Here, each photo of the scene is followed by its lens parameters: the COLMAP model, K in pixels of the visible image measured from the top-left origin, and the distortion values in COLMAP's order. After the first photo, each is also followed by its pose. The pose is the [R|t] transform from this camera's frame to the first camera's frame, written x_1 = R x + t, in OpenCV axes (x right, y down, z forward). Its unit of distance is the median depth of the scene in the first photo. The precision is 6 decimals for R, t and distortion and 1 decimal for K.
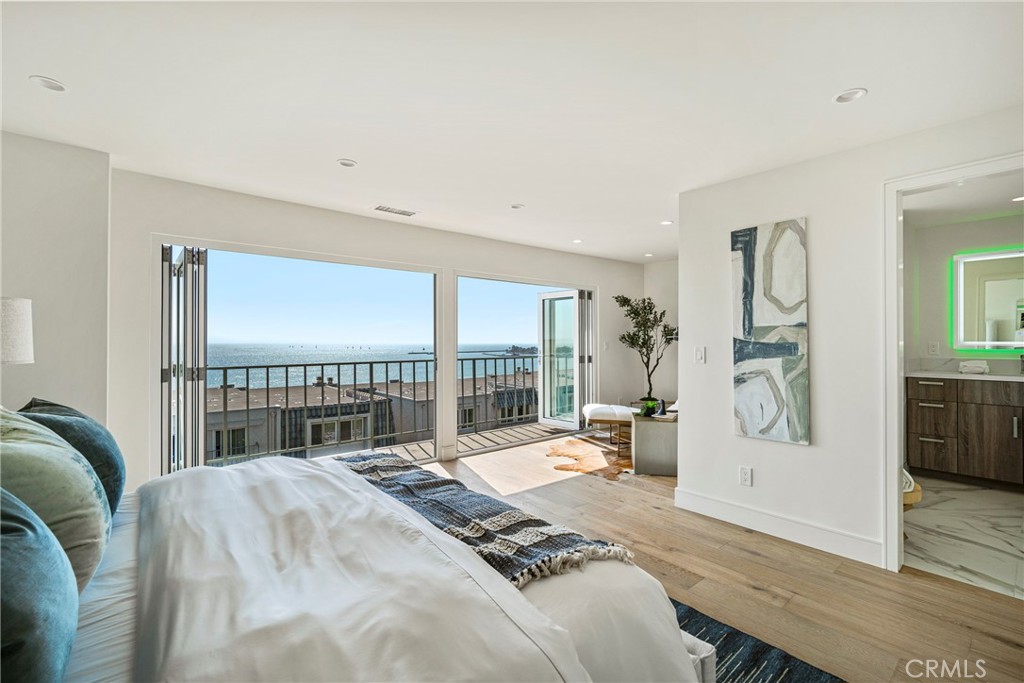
lens RADIAL K [[449.2, 0, 518.6], [0, 449.2, 342.7], [0, 0, 1]] dist [0.001204, 0.000515]
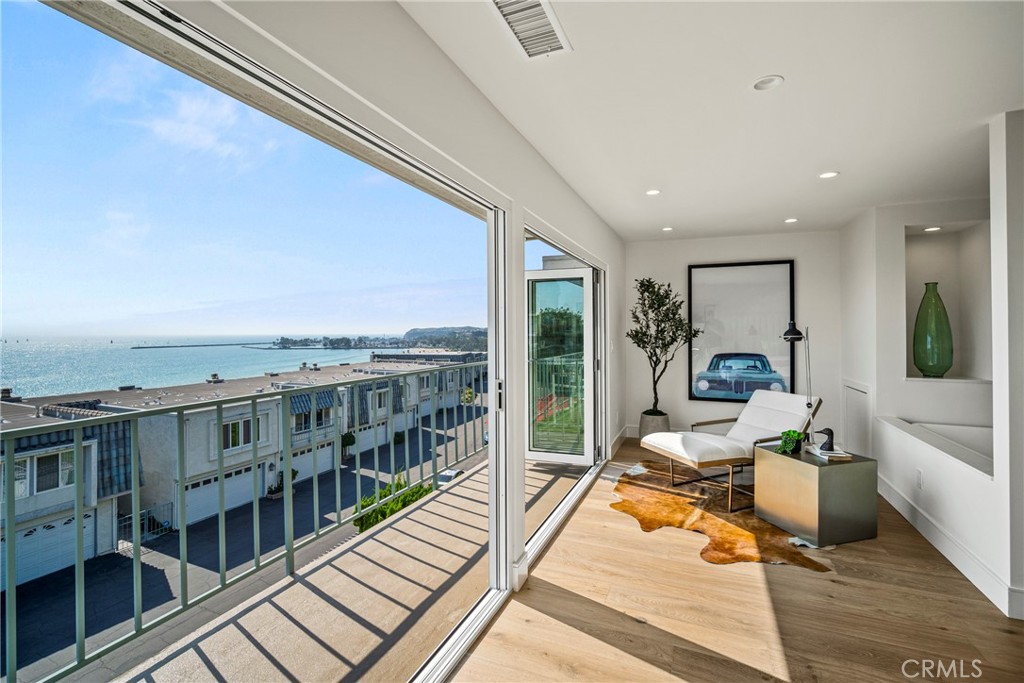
lens RADIAL K [[447.3, 0, 514.9], [0, 447.3, 331.9], [0, 0, 1]] dist [-0.000576, 0.000158]
pose [[0.891480, -0.001323, 0.453057, -0.078651], [0.002888, 0.999992, -0.002762, -0.003992], [-0.453050, 0.003770, 0.891477, 0.112726]]
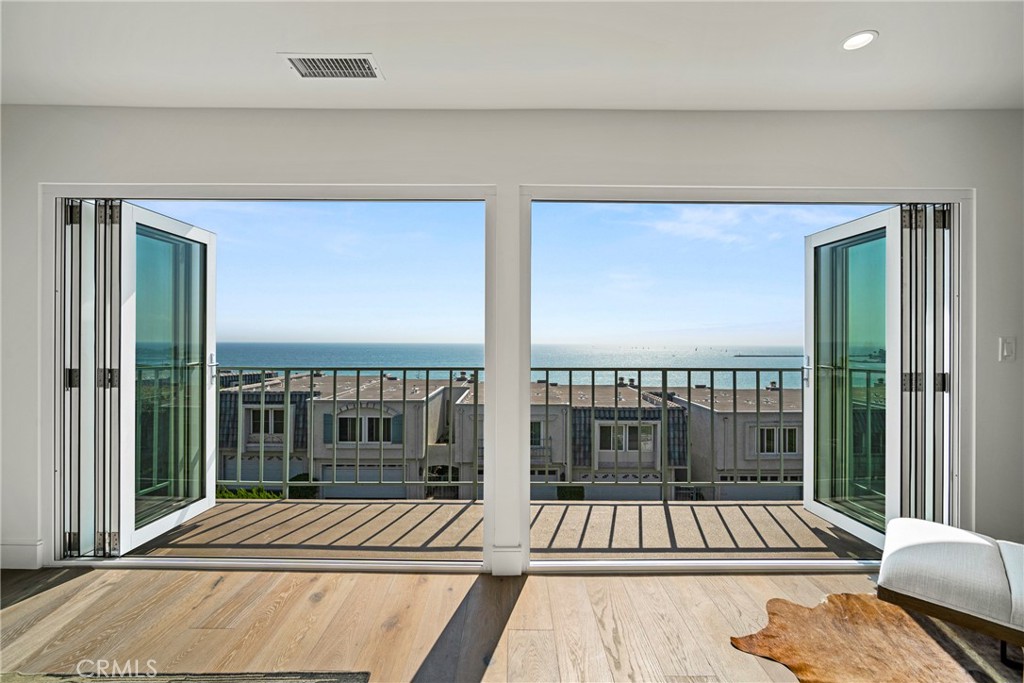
lens RADIAL K [[449.2, 0, 518.6], [0, 449.2, 342.7], [0, 0, 1]] dist [0.001204, 0.000515]
pose [[0.769211, 0.003852, -0.638984, 0.033812], [-0.006033, 0.999981, -0.001234, 0.001517], [0.638967, 0.004805, 0.769219, 0.127408]]
